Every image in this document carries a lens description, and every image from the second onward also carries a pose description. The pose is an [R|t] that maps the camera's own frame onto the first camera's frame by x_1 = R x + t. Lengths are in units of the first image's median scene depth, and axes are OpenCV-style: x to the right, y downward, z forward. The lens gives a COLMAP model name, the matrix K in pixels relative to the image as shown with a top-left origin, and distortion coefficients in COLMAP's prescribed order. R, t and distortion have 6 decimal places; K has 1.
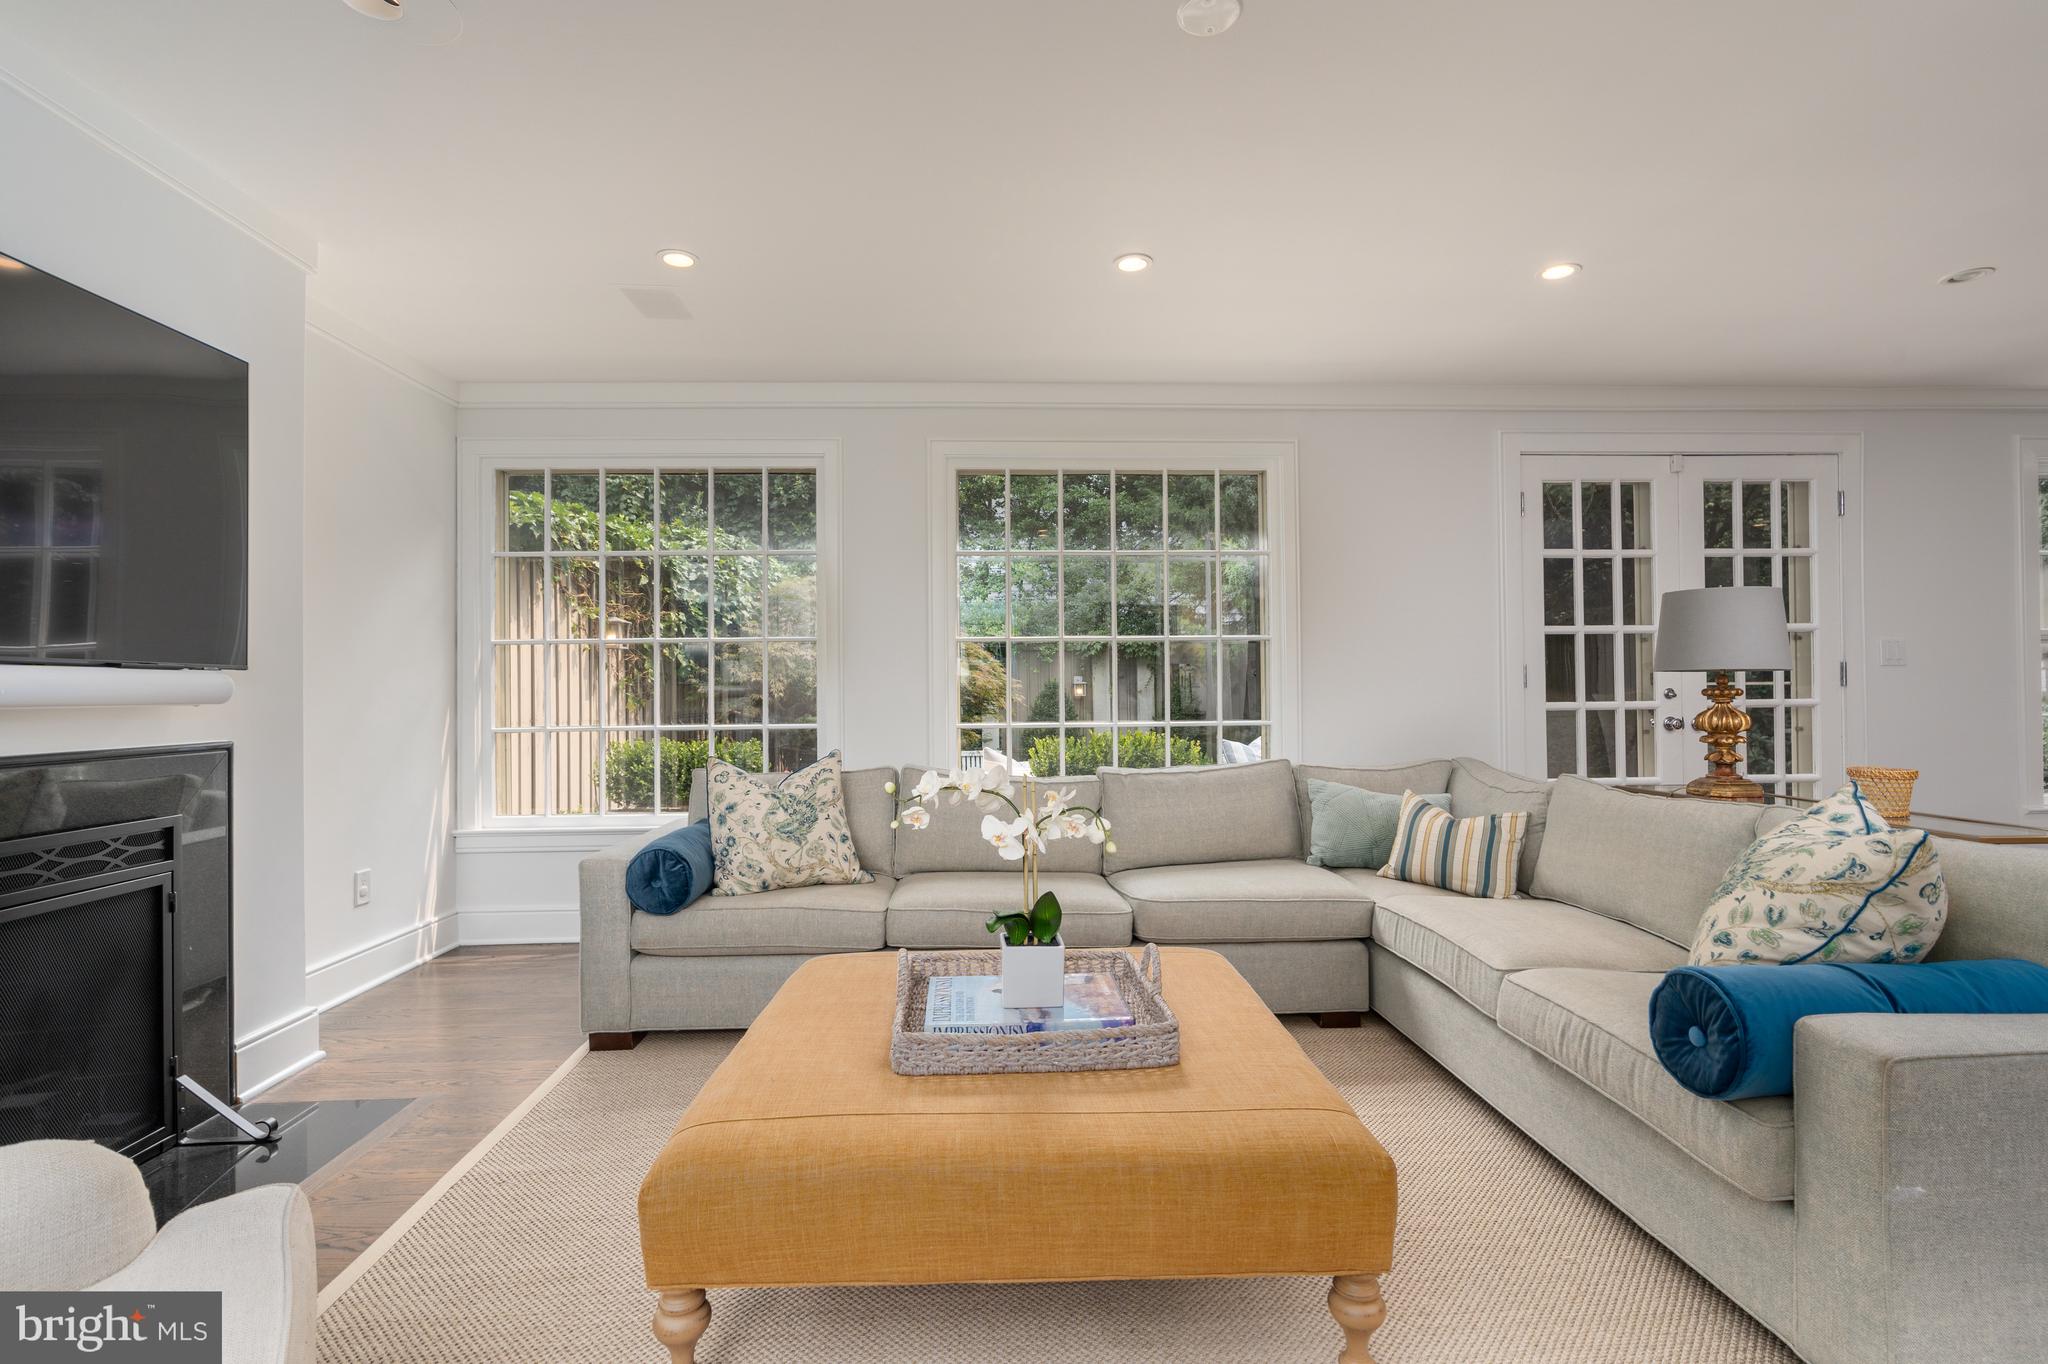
lens RADIAL K [[932.3, 0, 1034.2], [0, 932.3, 690.4], [0, 0, 1]] dist [-0.009405, 0.003669]
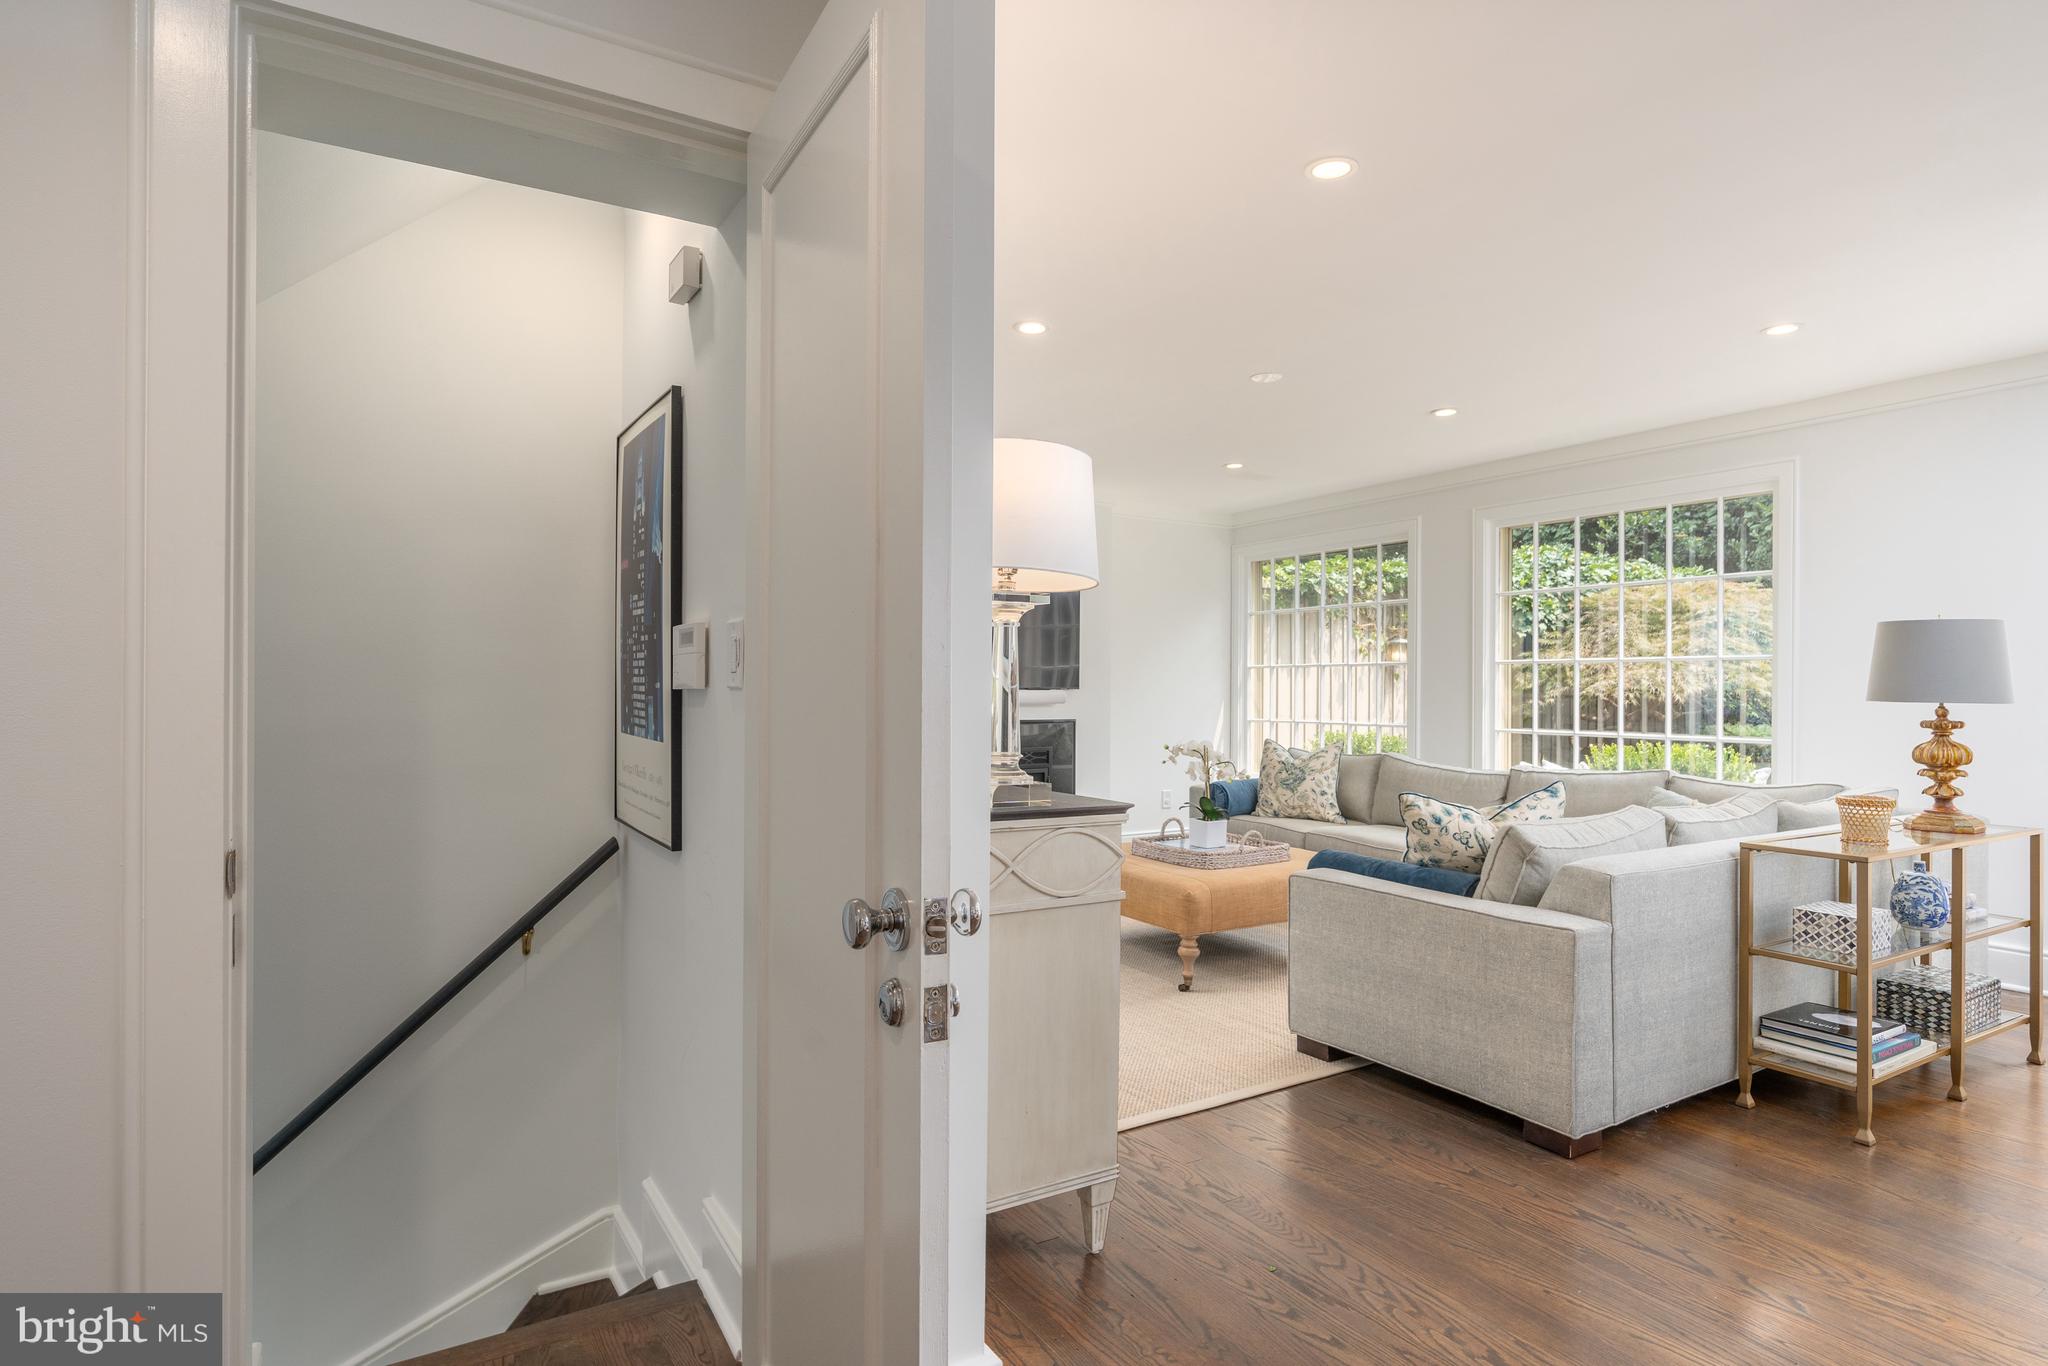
lens RADIAL K [[1078.0, 0, 1034.7], [0, 1078.0, 679.6], [0, 0, 1]] dist [-0.000462, 0.000842]
pose [[0.485747, 0.003656, -0.874092, 1.232161], [-0.006046, 0.999981, 0.000823, -0.039335], [0.874078, 0.004885, 0.485760, -0.366109]]
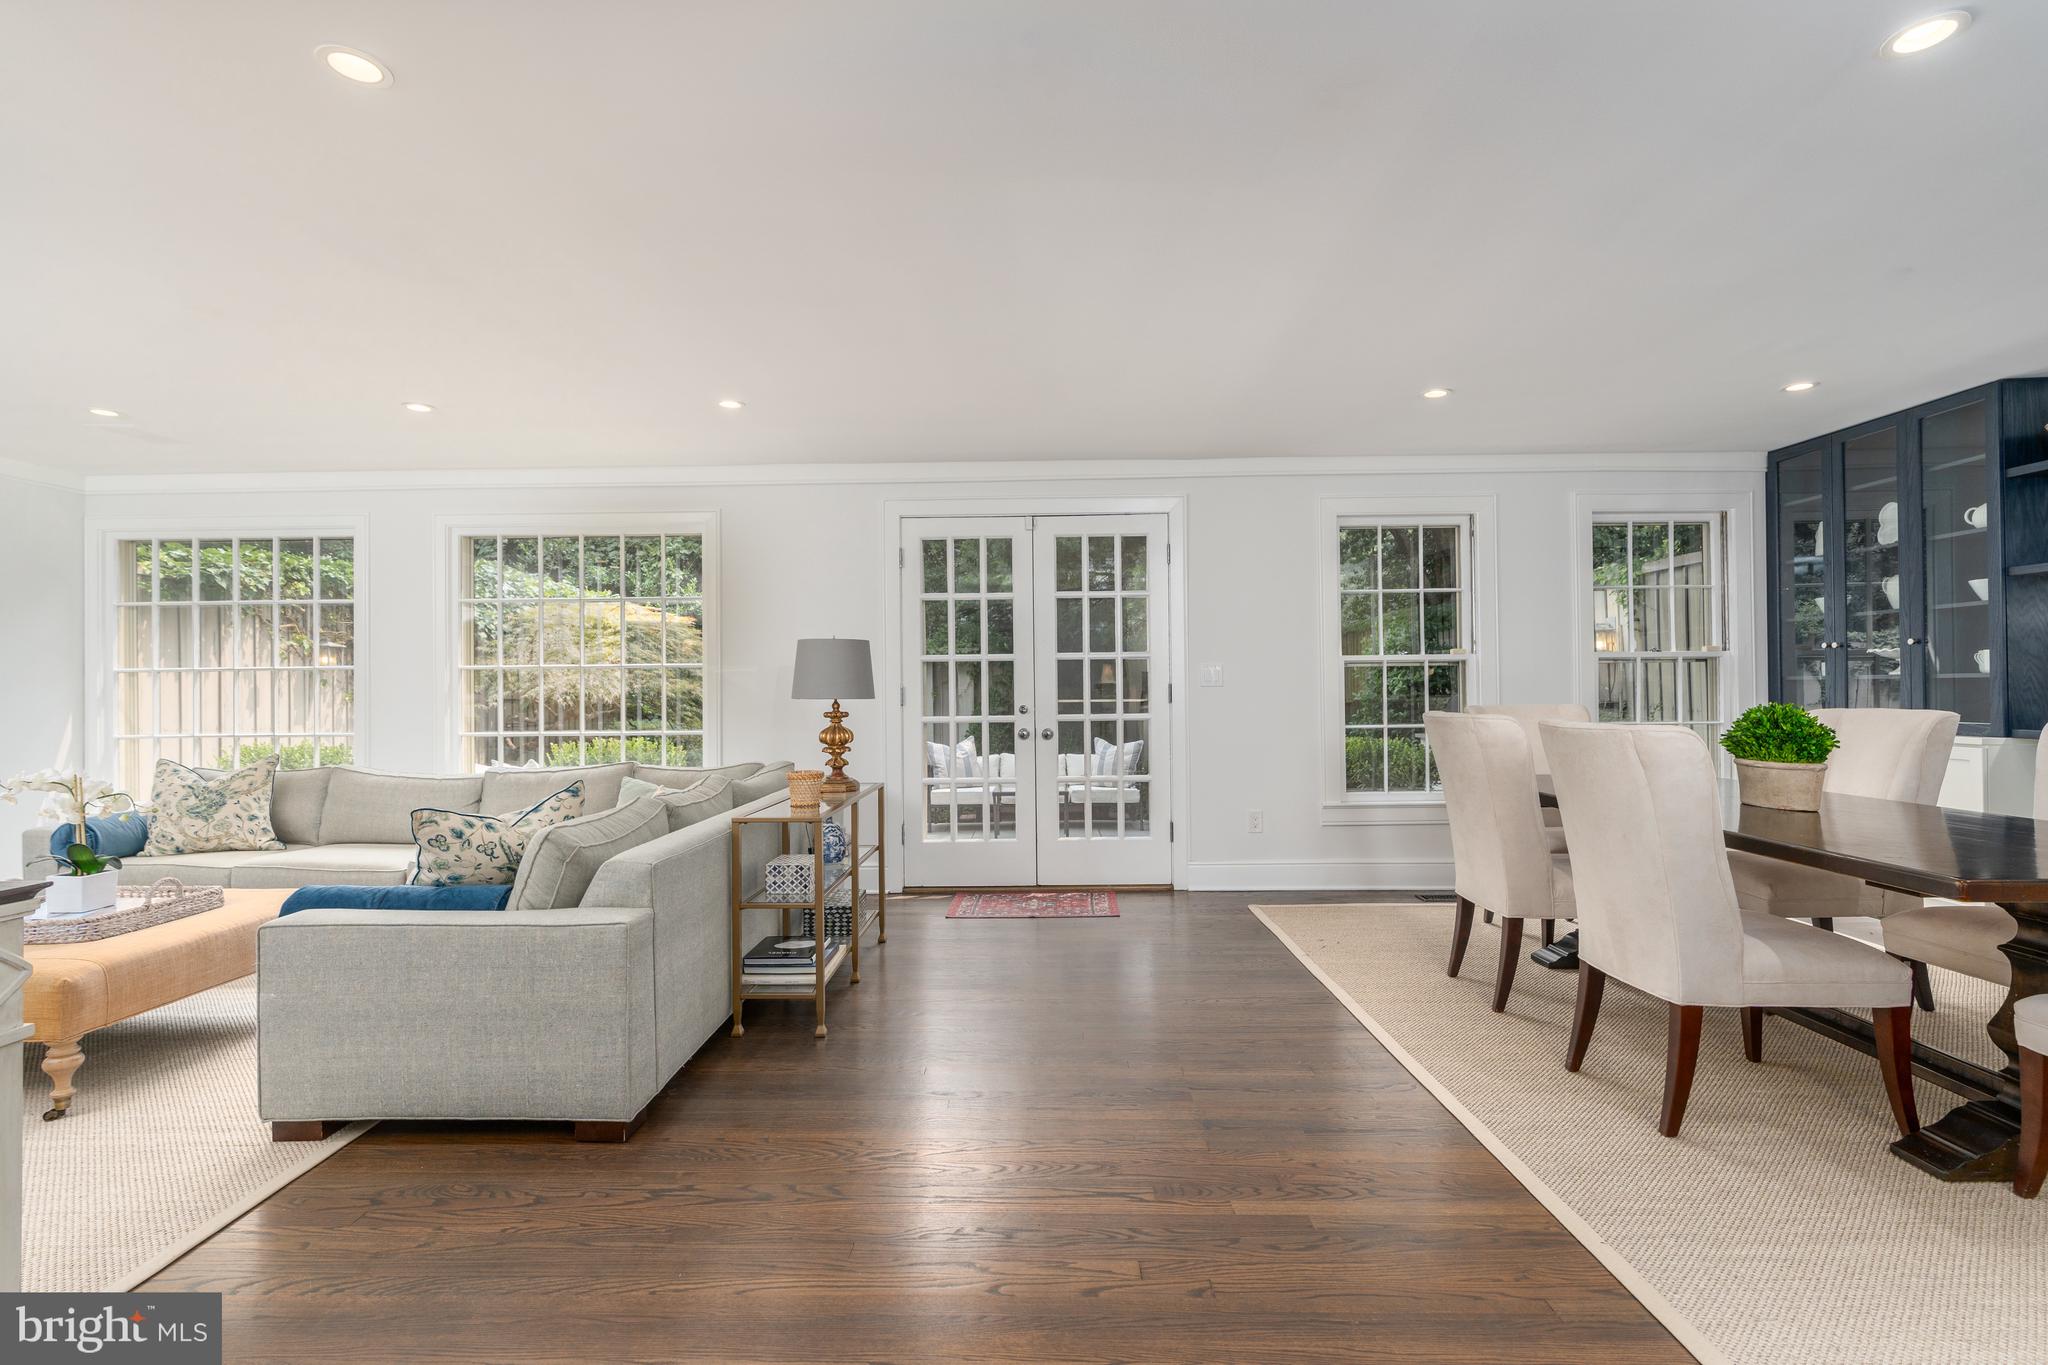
lens RADIAL K [[932.3, 0, 1026.1], [0, 932.3, 681.2], [0, 0, 1]] dist [-0.009405, 0.003669]
pose [[0.998057, -0.001565, -0.062282, 1.071666], [0.001219, 0.999984, -0.005591, -0.037701], [0.062290, 0.005504, 0.998043, -0.325286]]
